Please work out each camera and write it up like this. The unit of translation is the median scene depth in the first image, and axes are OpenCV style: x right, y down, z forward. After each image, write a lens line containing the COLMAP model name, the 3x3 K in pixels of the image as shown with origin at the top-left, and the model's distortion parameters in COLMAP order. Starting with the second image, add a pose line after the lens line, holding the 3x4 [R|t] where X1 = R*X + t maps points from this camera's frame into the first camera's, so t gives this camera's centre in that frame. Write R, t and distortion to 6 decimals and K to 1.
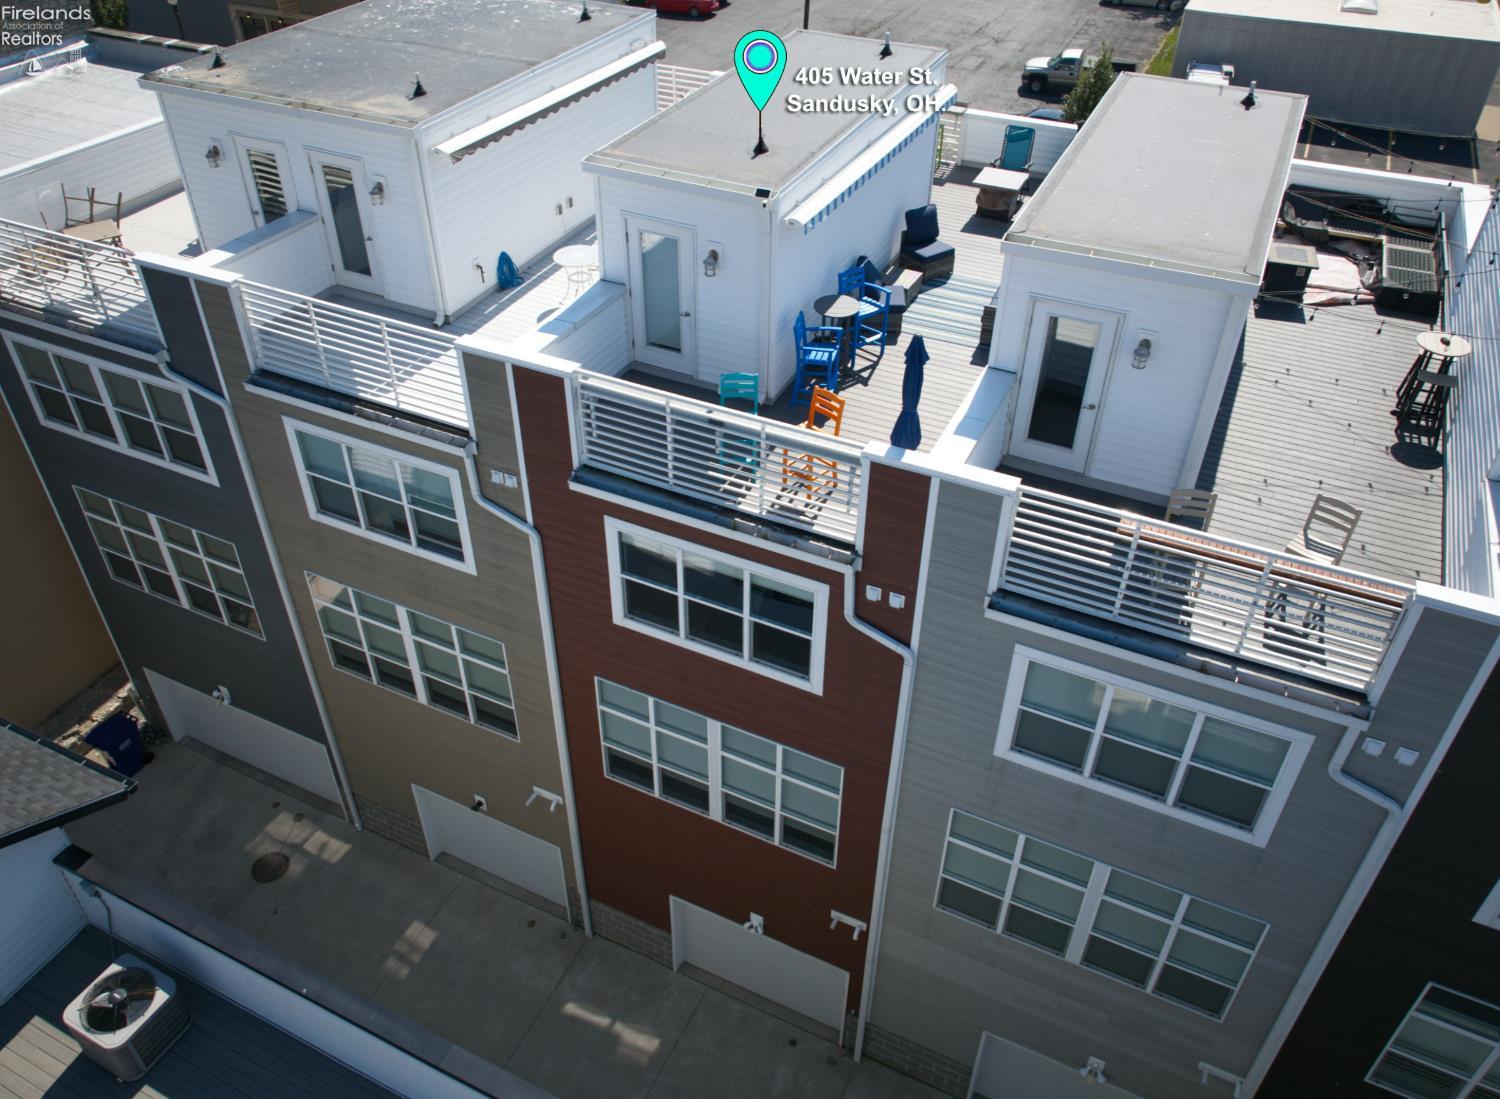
lens RADIAL K [[1087.0, 0, 754.5], [0, 1087.0, 518.3], [0, 0, 1]] dist [-0.004252, -0.003174]
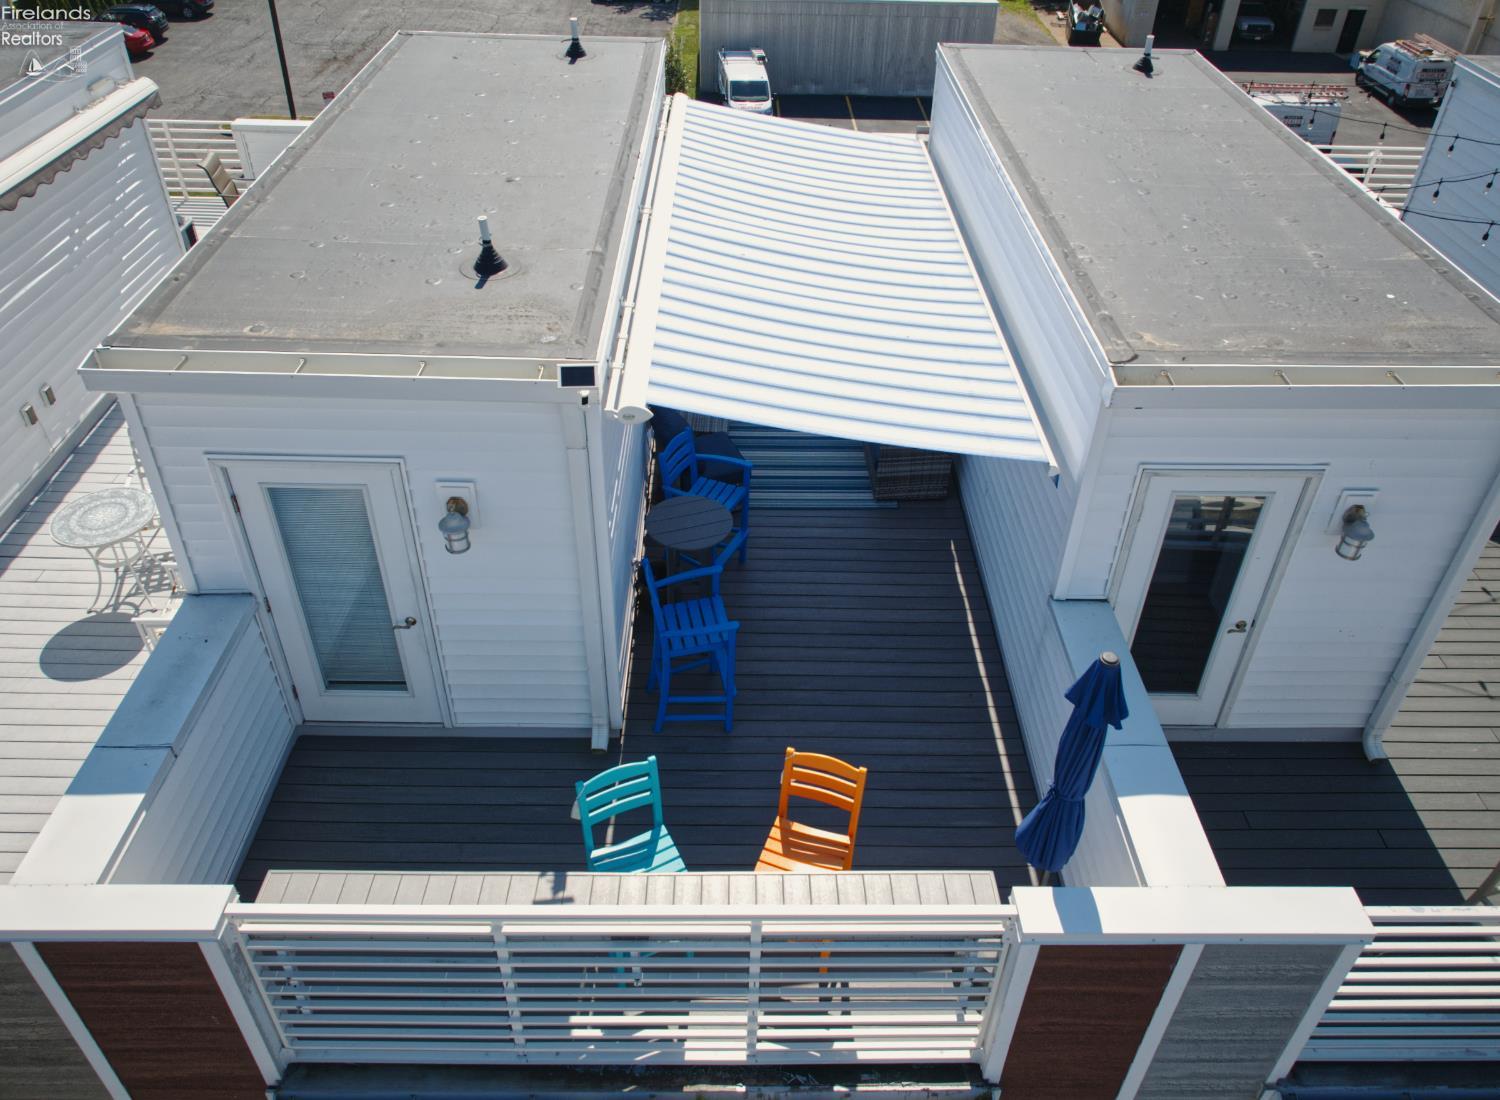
lens RADIAL K [[1087.0, 0, 754.5], [0, 1087.0, 518.8], [0, 0, 1]] dist [-0.004252, -0.003174]
pose [[0.895329, -0.254766, 0.365349, -0.087230], [0.258394, 0.965218, 0.039844, -0.205759], [-0.362793, 0.058731, 0.930017, 0.483739]]
